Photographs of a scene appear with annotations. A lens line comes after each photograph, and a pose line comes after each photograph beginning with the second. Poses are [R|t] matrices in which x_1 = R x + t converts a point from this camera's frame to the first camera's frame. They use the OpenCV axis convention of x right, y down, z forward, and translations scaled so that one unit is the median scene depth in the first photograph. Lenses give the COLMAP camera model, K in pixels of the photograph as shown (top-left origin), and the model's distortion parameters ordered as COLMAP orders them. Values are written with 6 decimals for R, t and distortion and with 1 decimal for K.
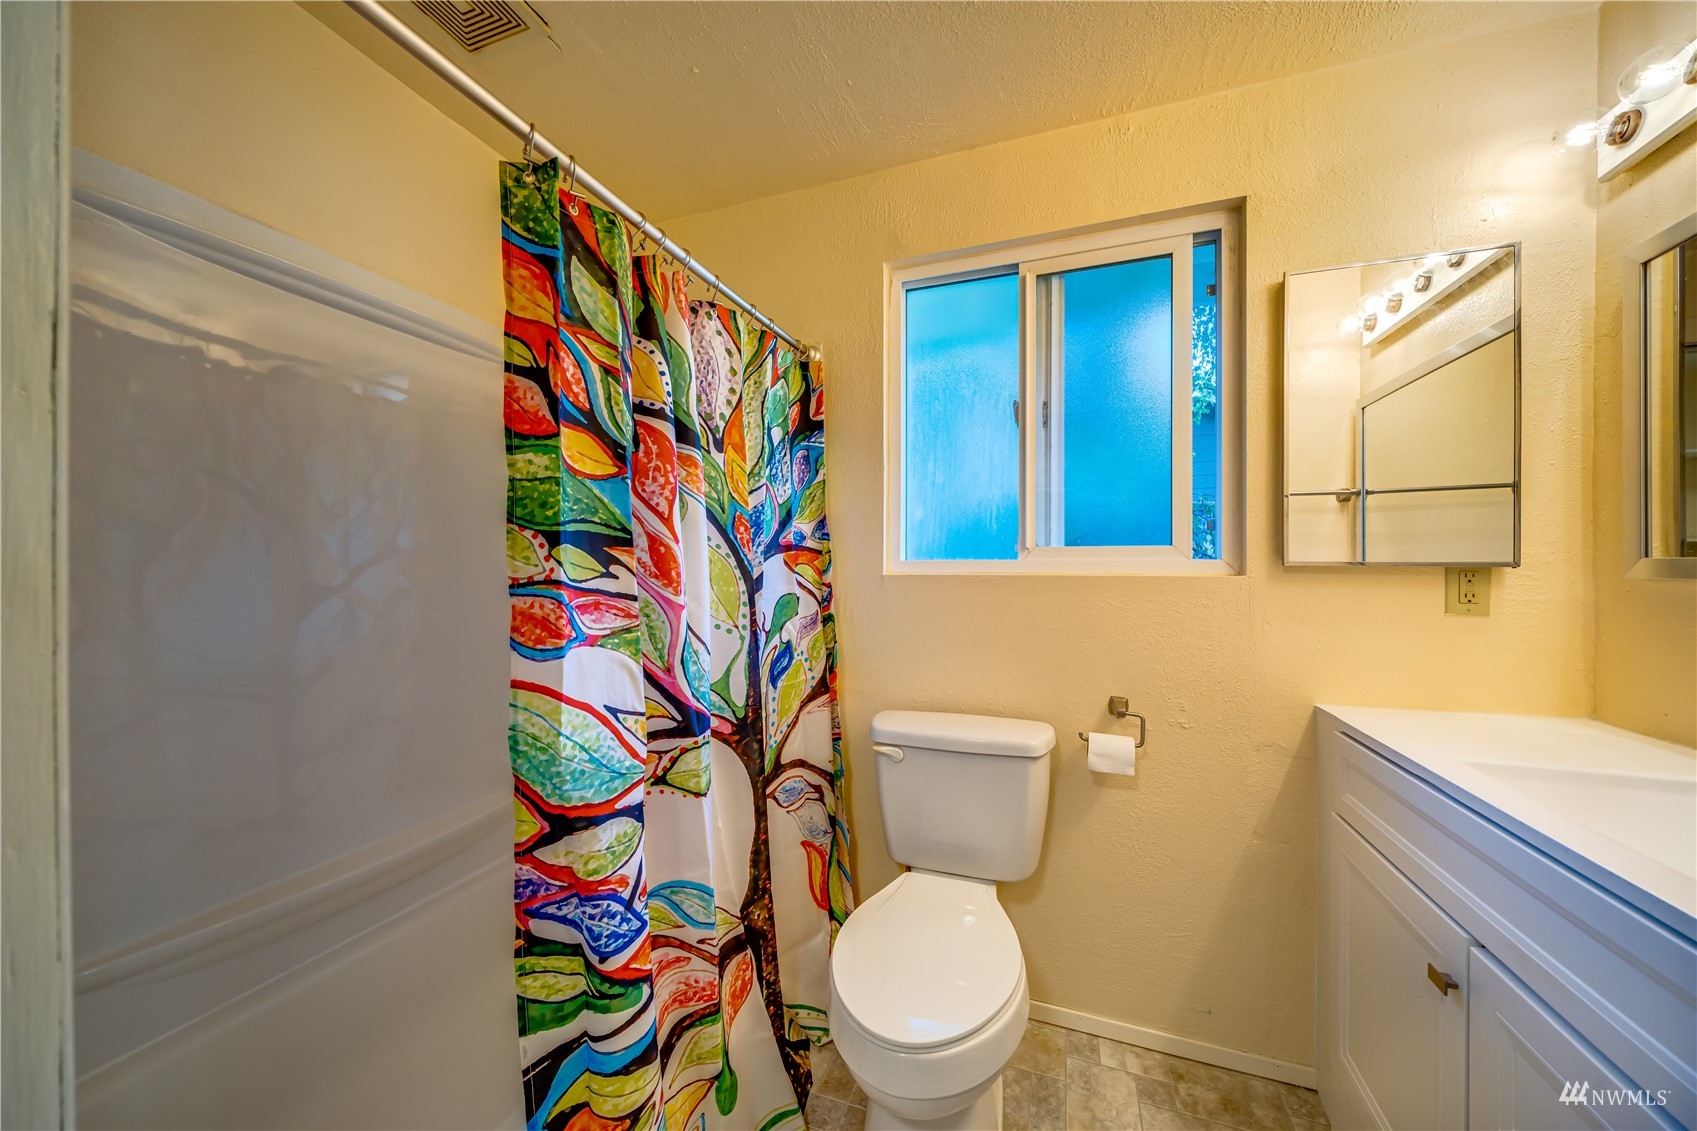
lens RADIAL K [[581.2, 0, 841.4], [0, 581.2, 568.4], [0, 0, 1]] dist [-0.006780, 0.000456]
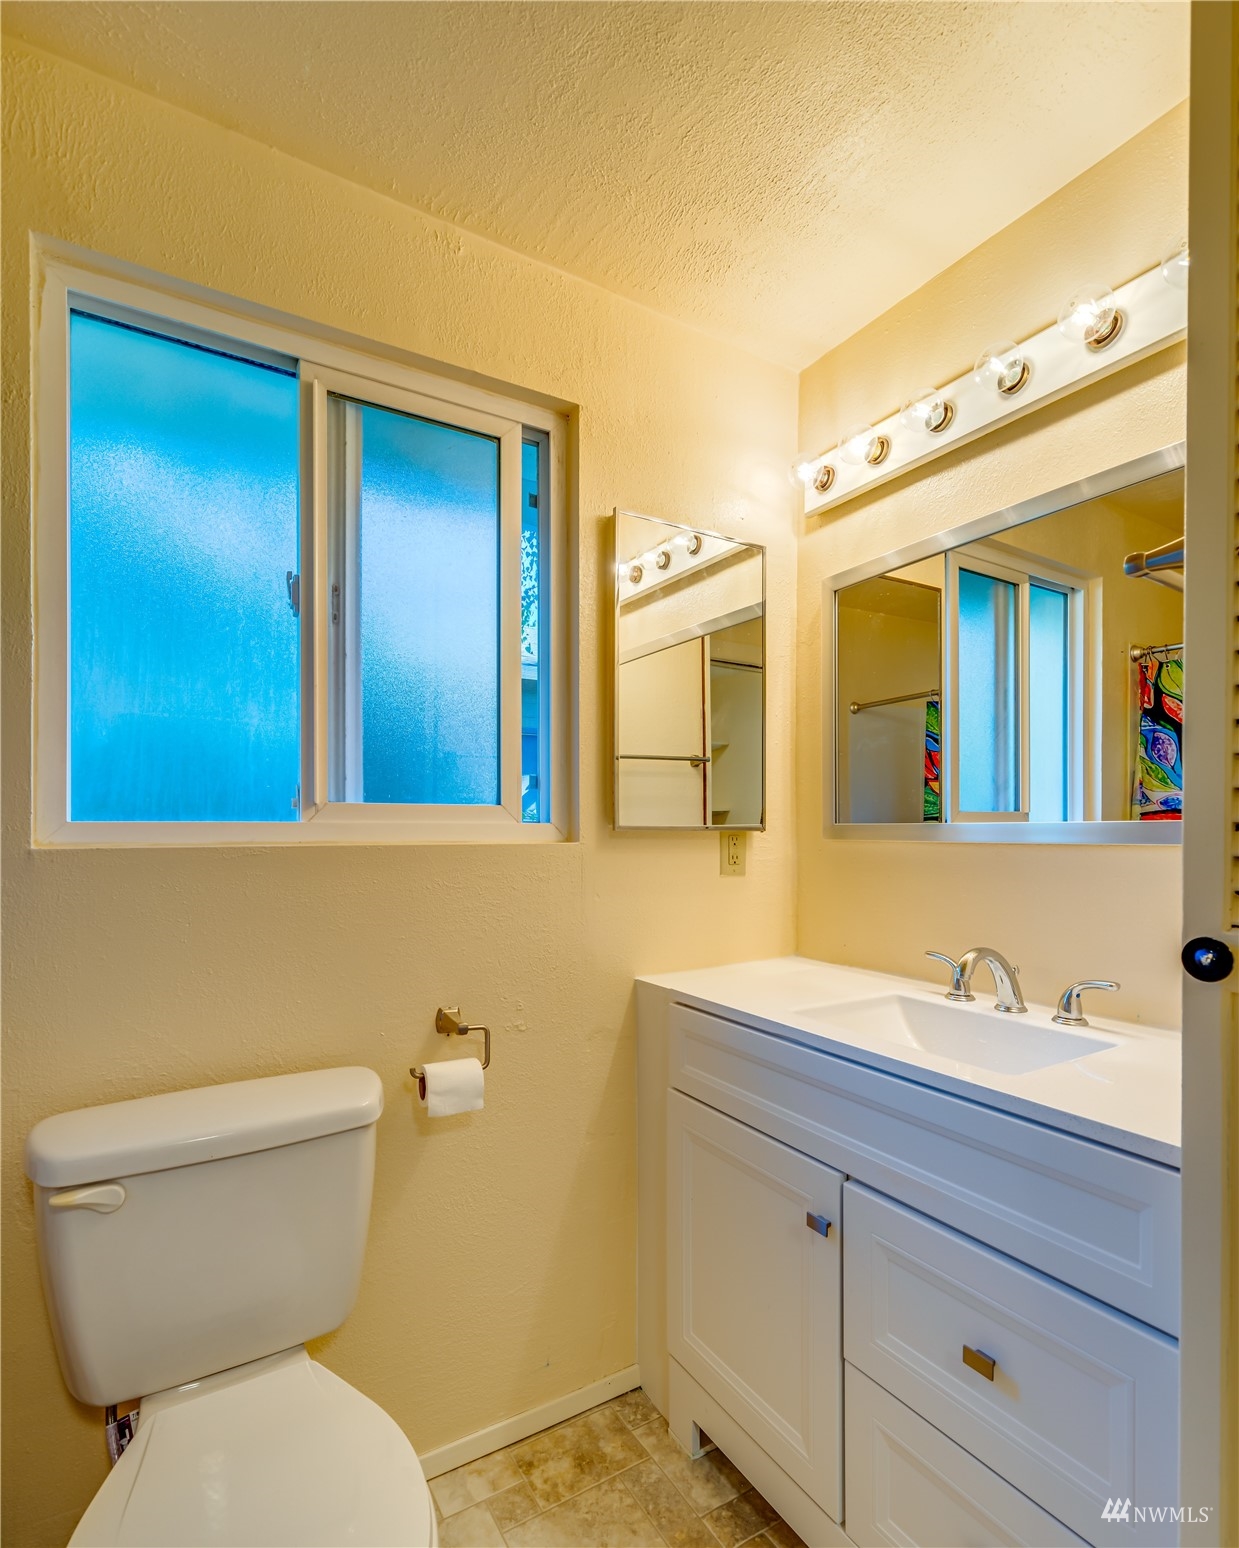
lens RADIAL K [[759.3, 0, 596.1], [0, 759.3, 832.7], [0, 0, 1]] dist [-0.001861, 0.000471]
pose [[0.625126, -0.005701, 0.780503, -0.175711], [0.004484, 0.999983, 0.003713, -0.005626], [-0.780511, 0.001179, 0.625141, 0.263829]]
